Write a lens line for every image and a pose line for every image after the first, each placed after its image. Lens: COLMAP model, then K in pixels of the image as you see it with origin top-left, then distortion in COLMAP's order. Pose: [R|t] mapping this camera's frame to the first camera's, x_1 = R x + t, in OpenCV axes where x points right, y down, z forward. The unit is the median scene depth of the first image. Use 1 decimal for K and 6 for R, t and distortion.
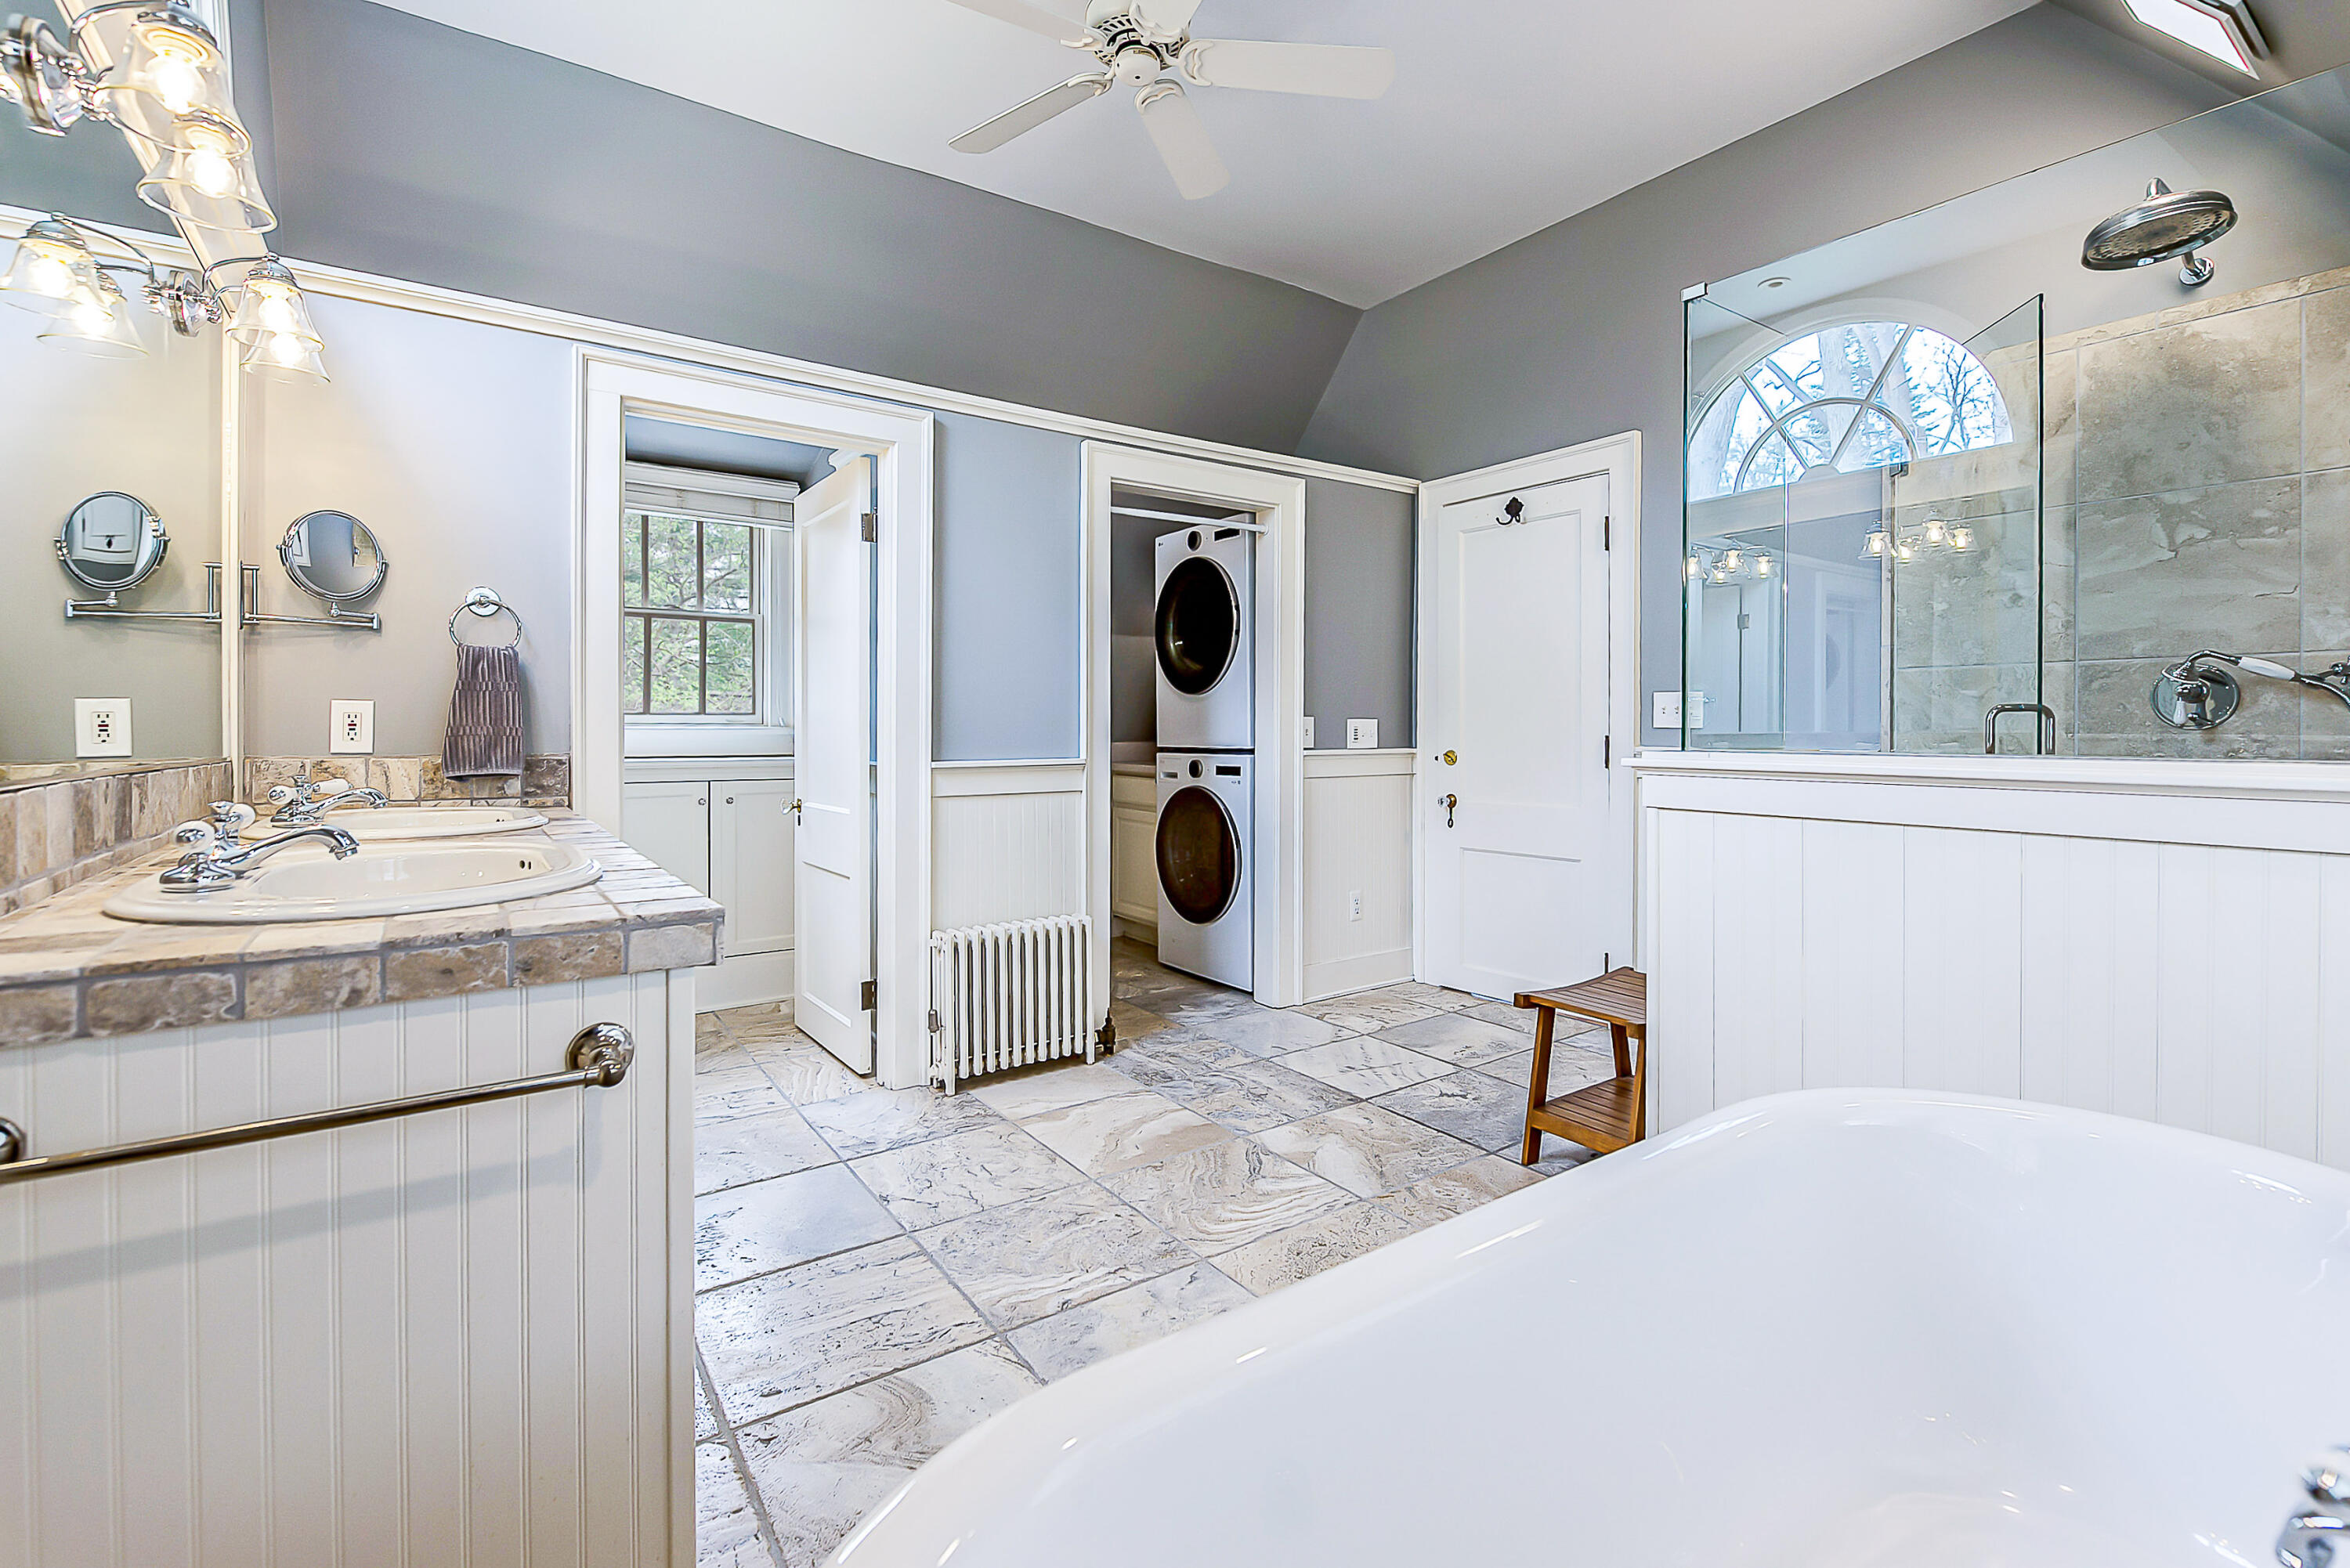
lens RADIAL K [[1017.8, 0, 1168.1], [0, 1017.8, 735.8], [0, 0, 1]] dist [-0.008873, -0.002619]
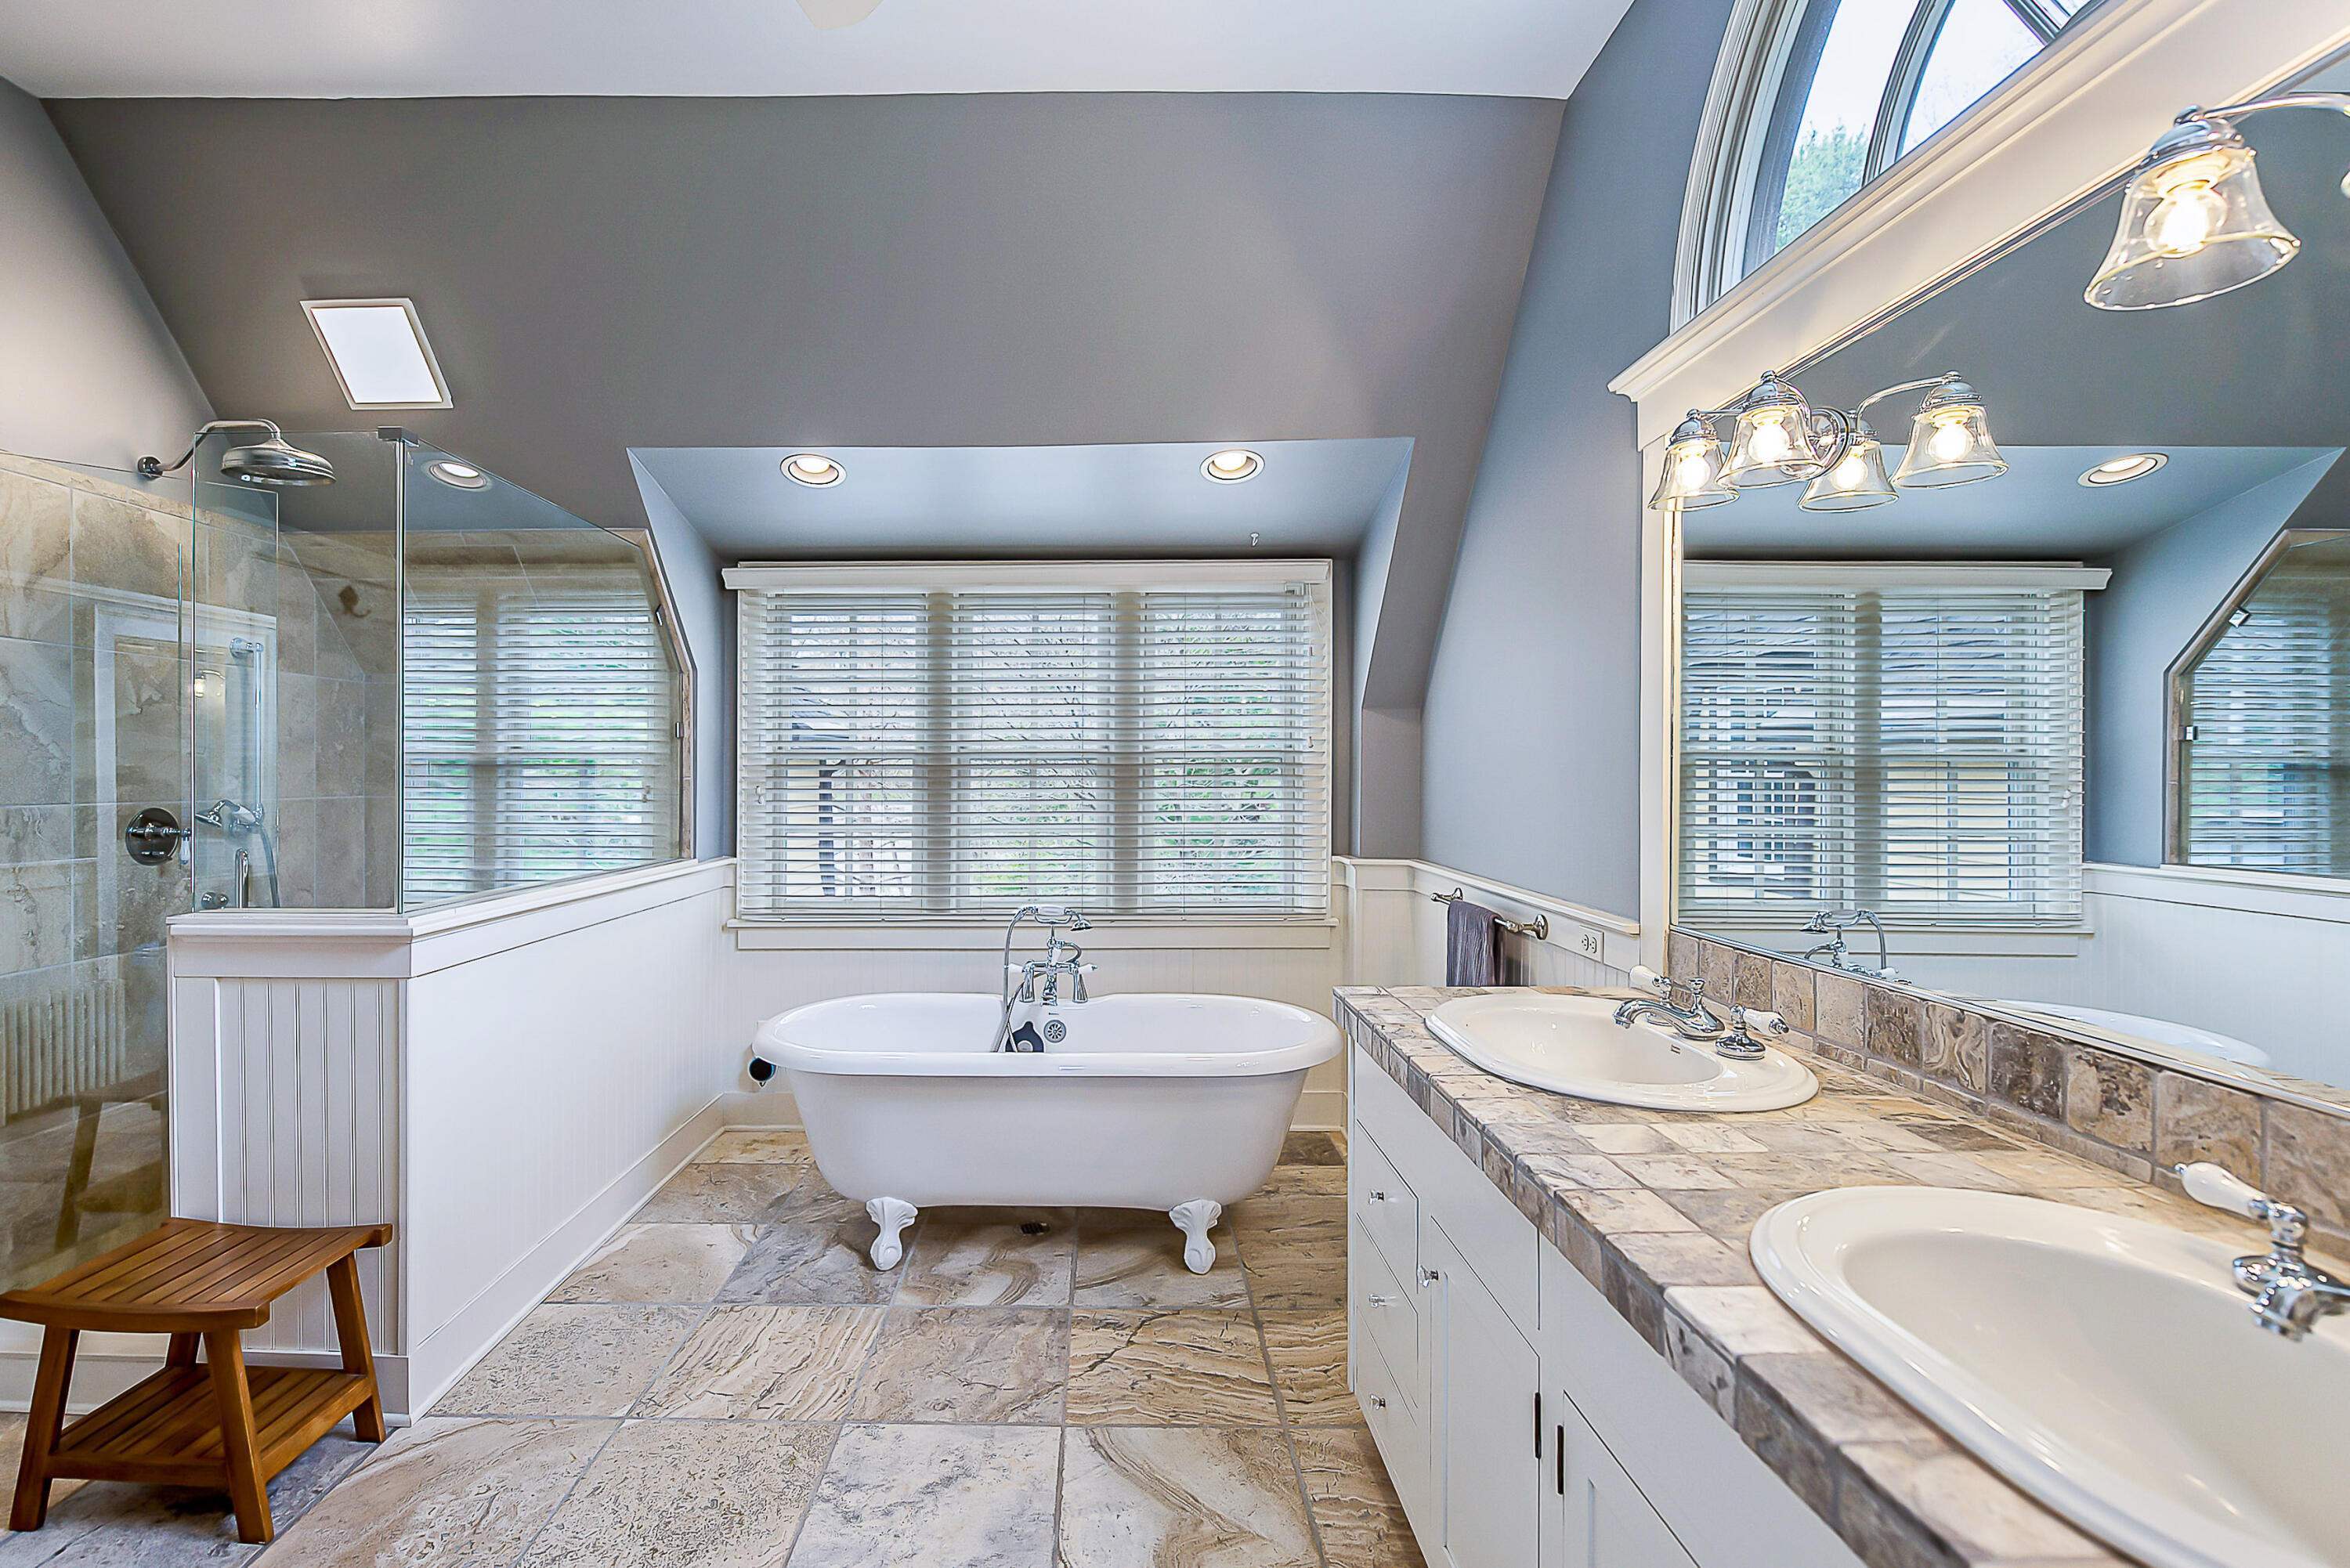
lens RADIAL K [[1017.8, 0, 1153.2], [0, 1017.8, 791.5], [0, 0, 1]] dist [-0.008873, -0.002619]
pose [[-0.818665, -0.005492, 0.574246, -0.659828], [0.000476, 0.999947, 0.010242, -0.116805], [-0.574272, 0.008658, -0.818619, 1.465867]]
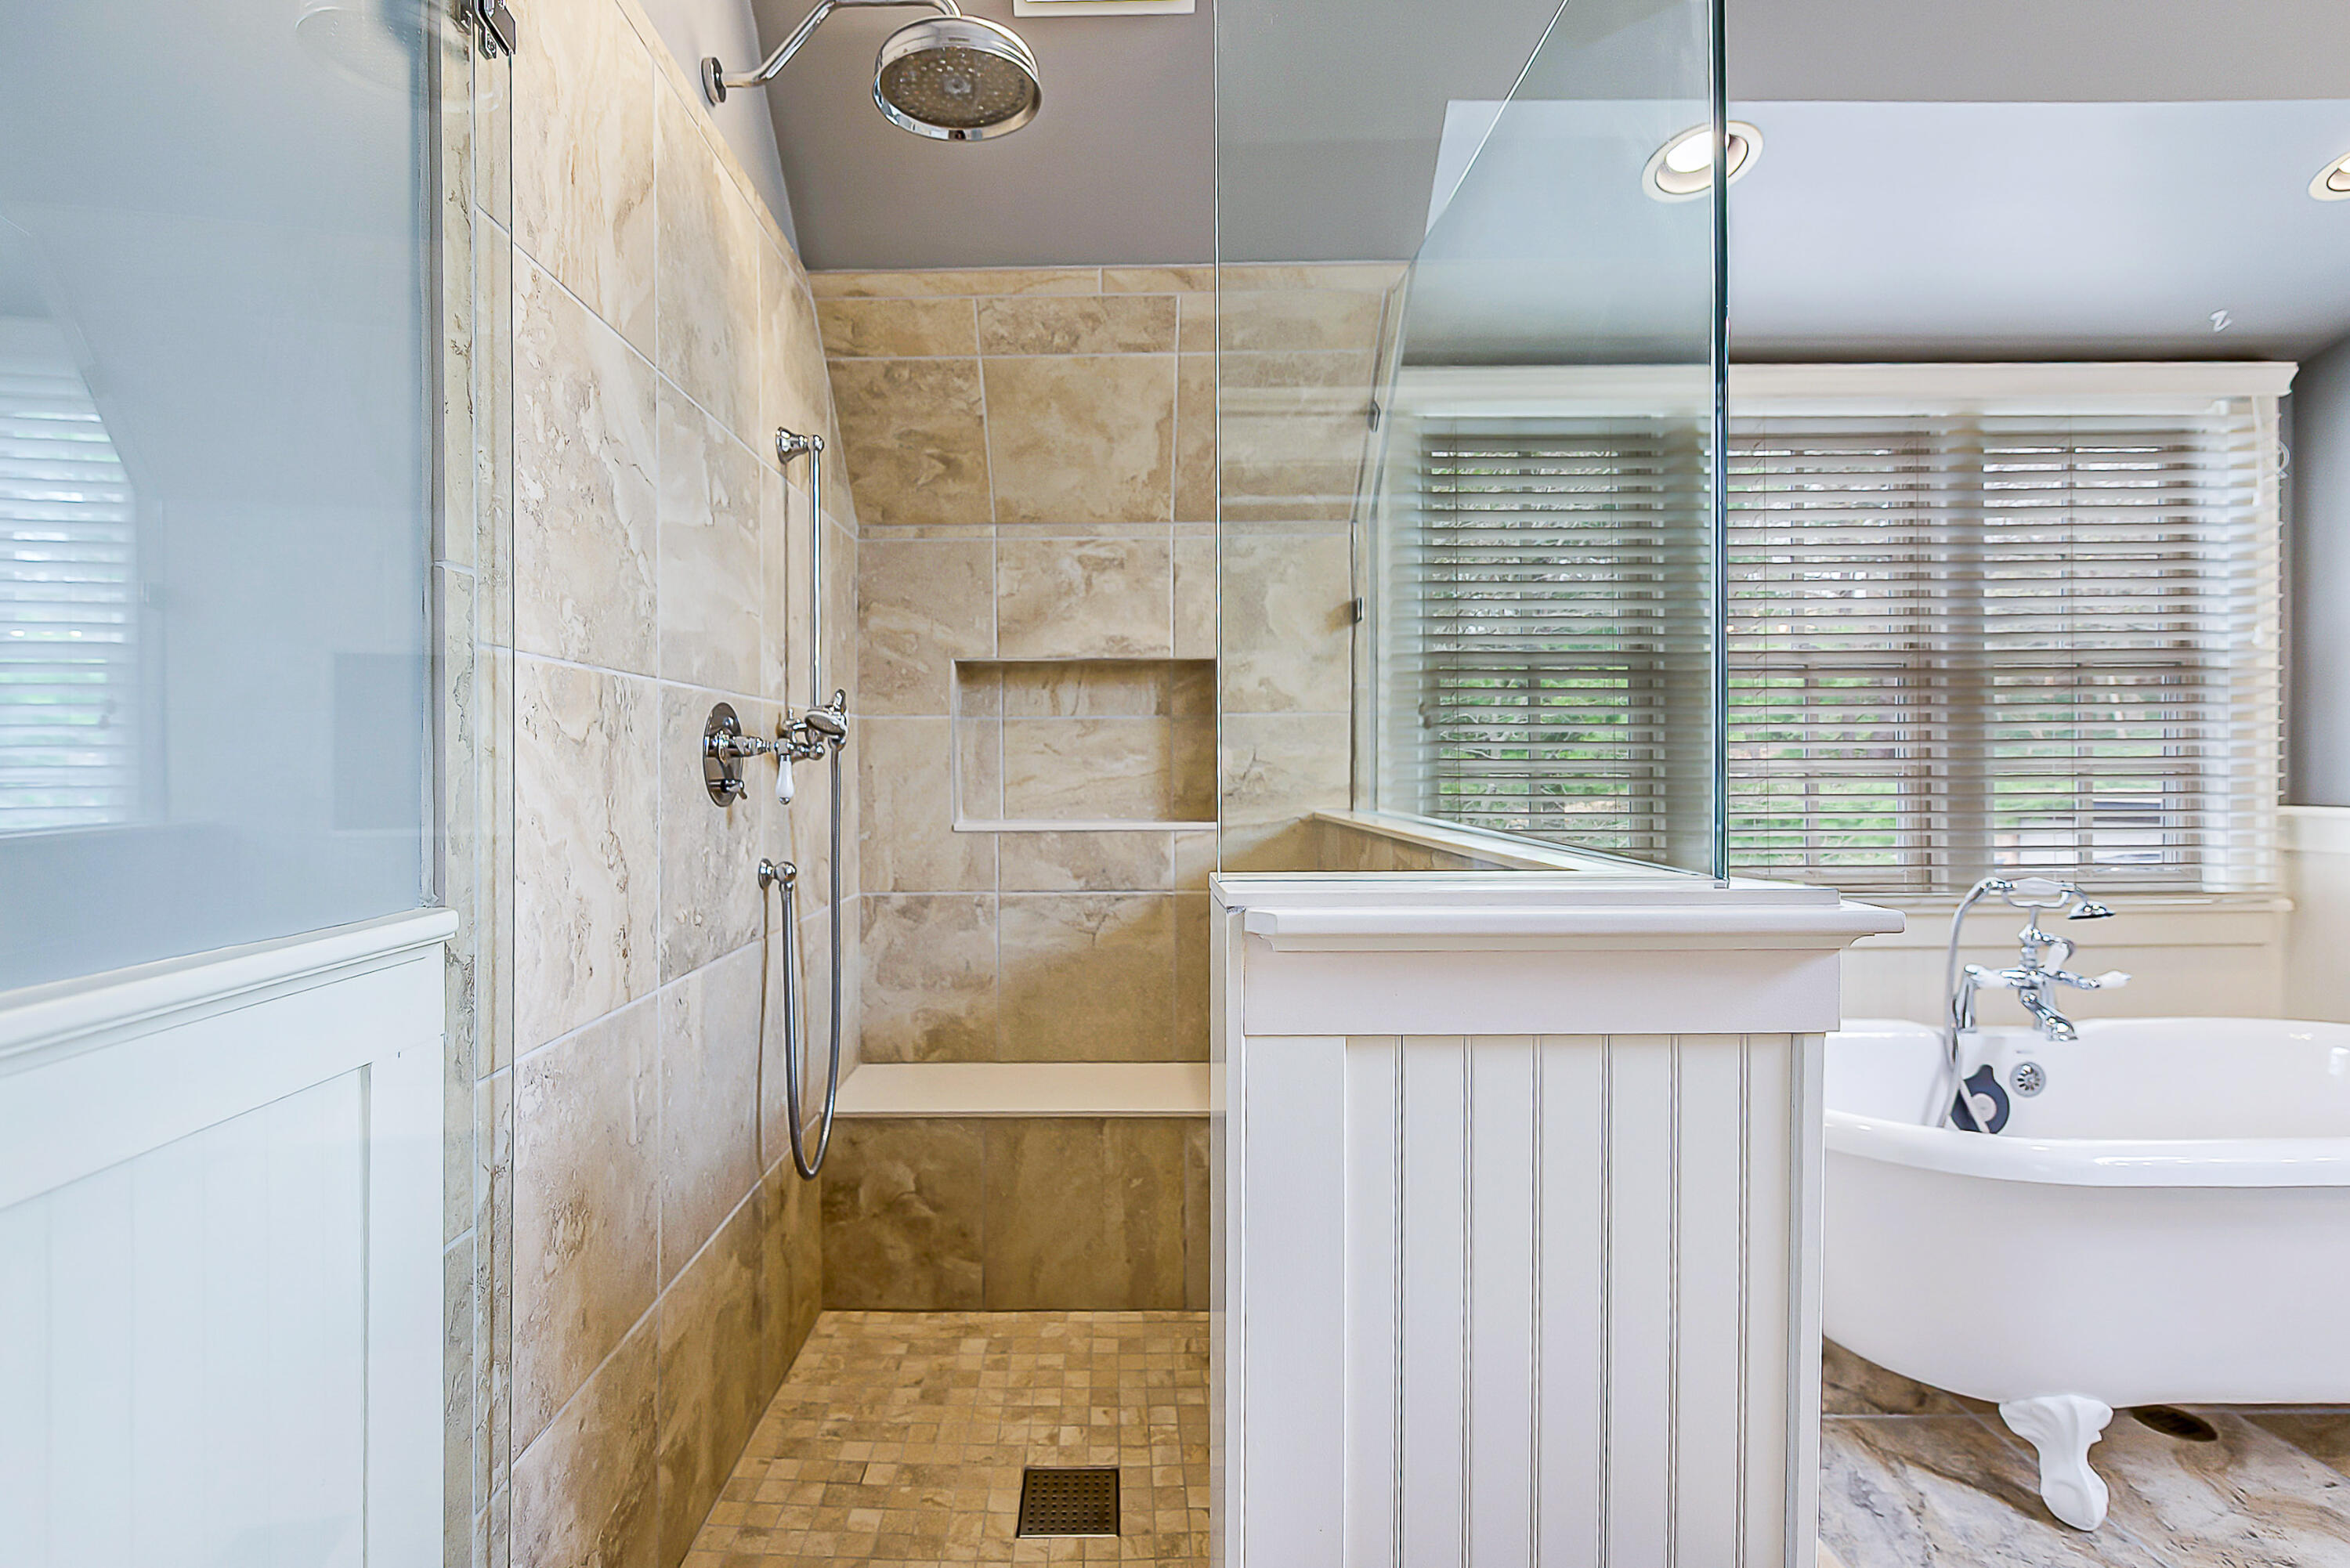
lens RADIAL K [[1017.8, 0, 1112.3], [0, 1017.8, 784.8], [0, 0, 1]] dist [-0.008873, -0.002619]
pose [[-0.819079, -0.000378, 0.573680, 0.508536], [0.005206, 0.999954, 0.008091, -0.028845], [-0.573657, 0.009614, -0.819039, 1.573770]]
